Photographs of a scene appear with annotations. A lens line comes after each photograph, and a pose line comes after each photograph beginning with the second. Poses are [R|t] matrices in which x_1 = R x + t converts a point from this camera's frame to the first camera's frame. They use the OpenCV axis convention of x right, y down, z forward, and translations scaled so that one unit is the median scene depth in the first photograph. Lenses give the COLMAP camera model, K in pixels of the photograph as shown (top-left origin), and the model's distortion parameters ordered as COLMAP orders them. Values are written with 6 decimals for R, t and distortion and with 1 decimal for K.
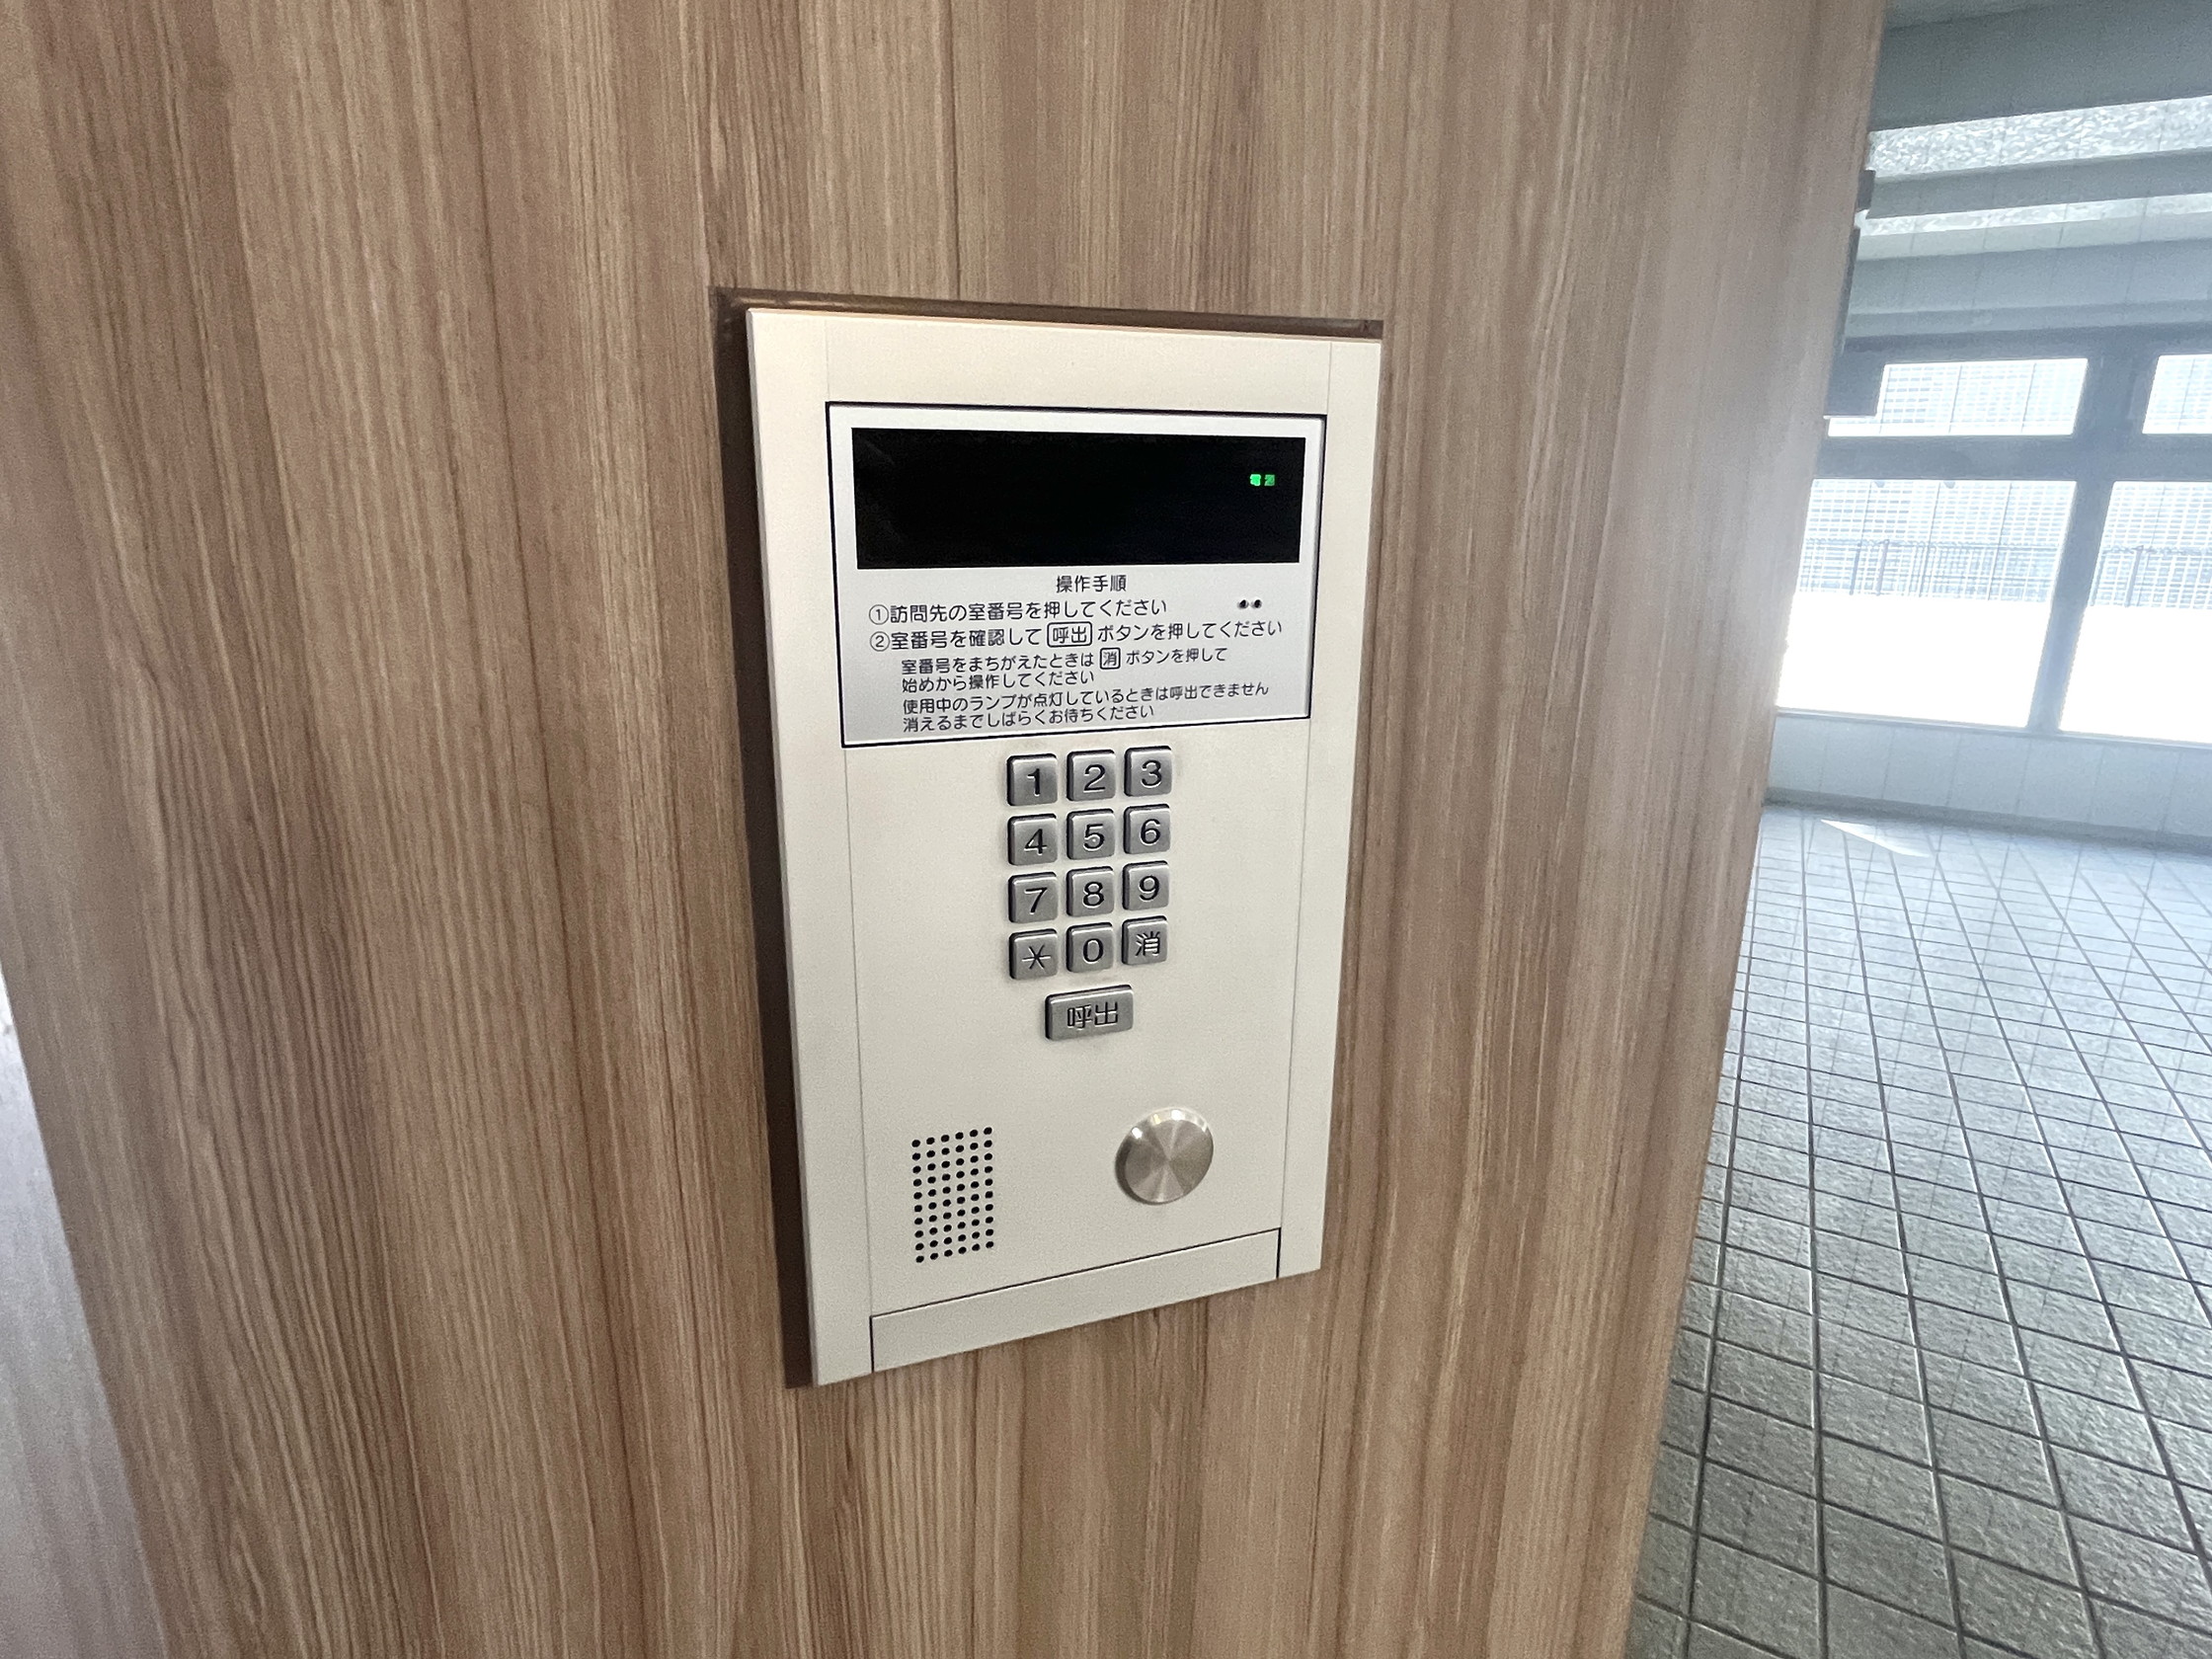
lens RADIAL K [[1185.4, 0, 1100.4], [0, 1185.4, 816.4], [0, 0, 1]] dist [0.000549, -0.000815]
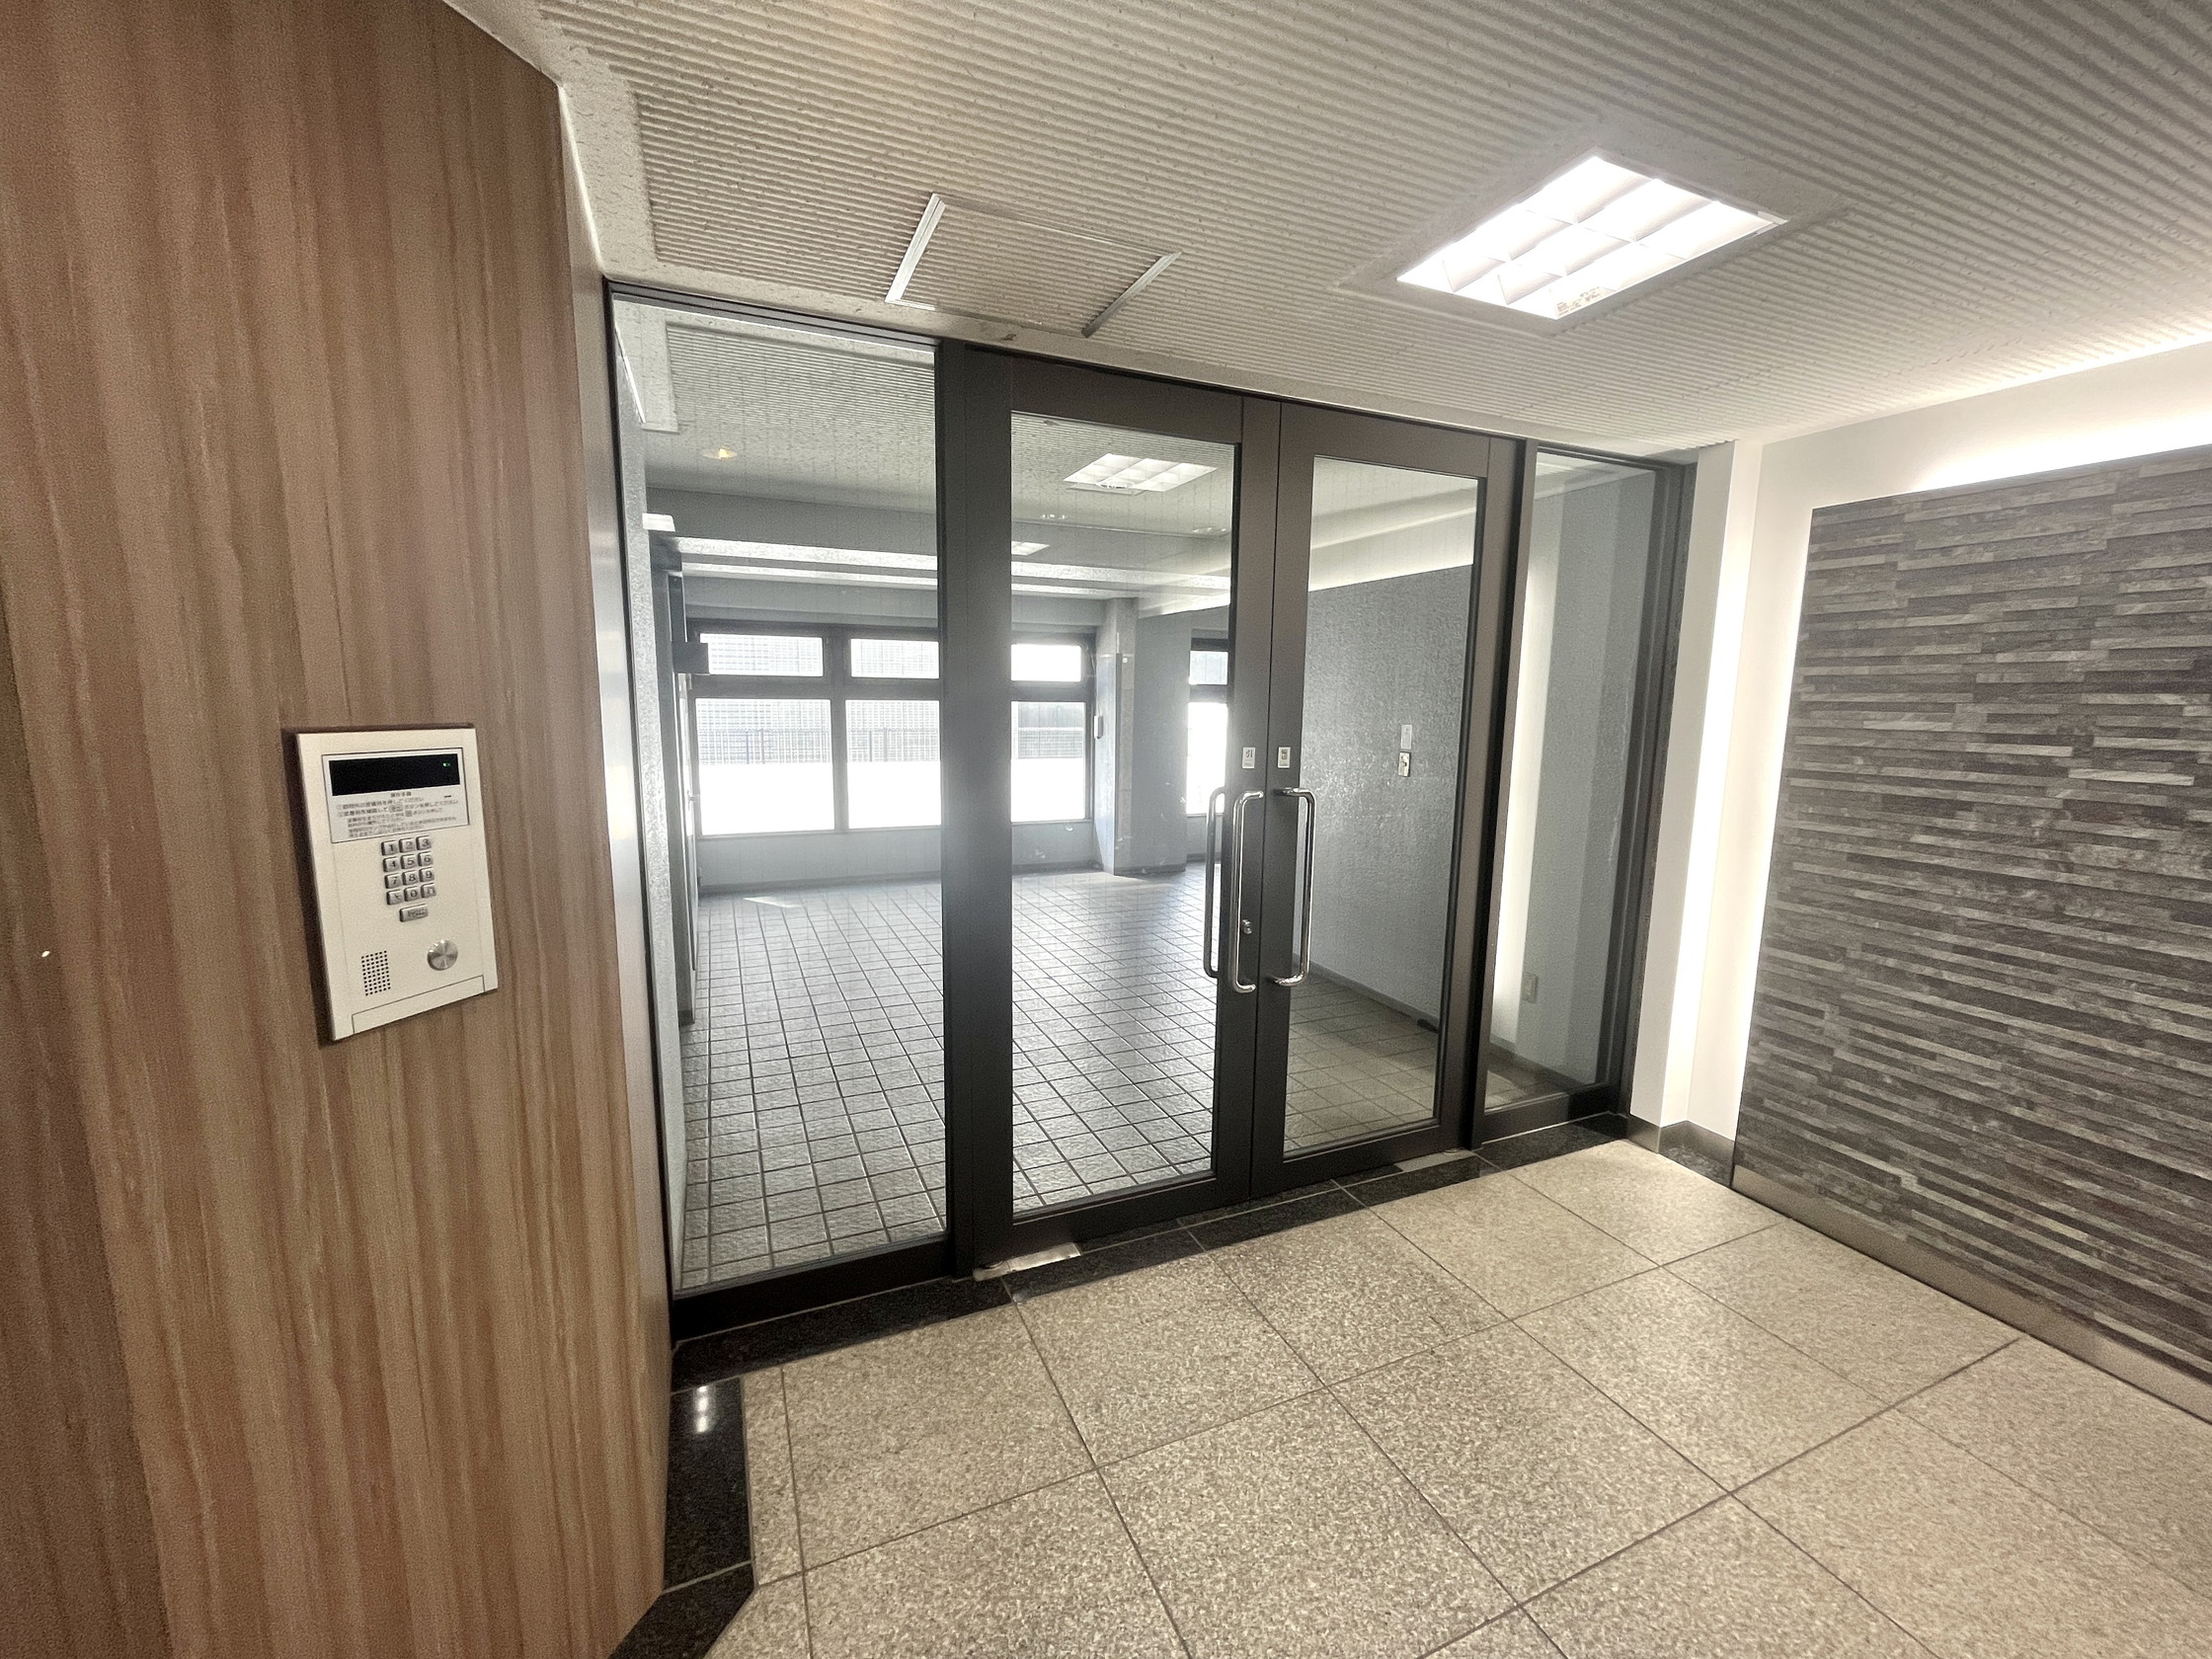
lens RADIAL K [[895.6, 0, 1098.5], [0, 895.6, 833.8], [0, 0, 1]] dist [-0.002636, 0.000106]
pose [[0.608738, -0.116599, 0.784757, -0.790386], [0.201345, 0.979462, -0.010655, 0.353933], [-0.767397, 0.164493, 0.619712, -2.148317]]
